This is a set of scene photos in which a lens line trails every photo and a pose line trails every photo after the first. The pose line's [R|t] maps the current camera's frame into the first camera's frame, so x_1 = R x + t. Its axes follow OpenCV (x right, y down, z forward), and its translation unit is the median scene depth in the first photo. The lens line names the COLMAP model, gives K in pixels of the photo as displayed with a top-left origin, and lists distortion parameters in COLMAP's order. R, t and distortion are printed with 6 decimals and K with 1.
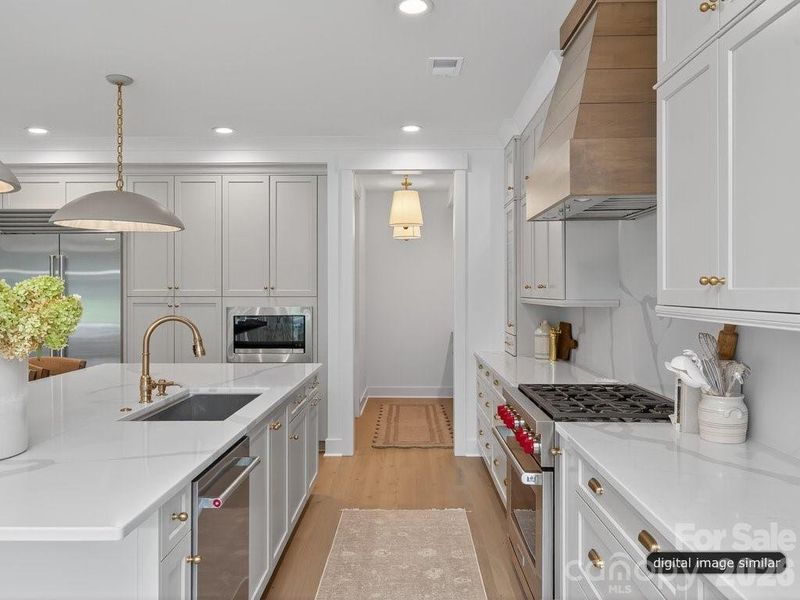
lens RADIAL K [[634.0, 0, 405.4], [0, 634.0, 295.5], [0, 0, 1]] dist [-0.000843, -0.012405]
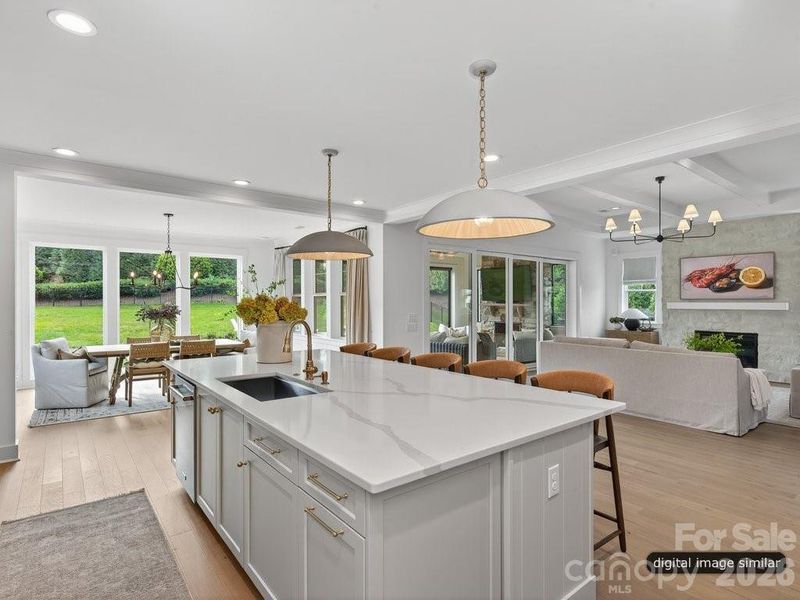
lens RADIAL K [[424.7, 0, 395.6], [0, 424.7, 300.2], [0, 0, 1]] dist [0.000512, 0.000674]
pose [[-0.788898, -0.001564, -0.614522, 0.014803], [-0.004995, 0.999980, 0.003868, -0.008266], [0.614504, 0.006122, -0.788890, 1.157252]]
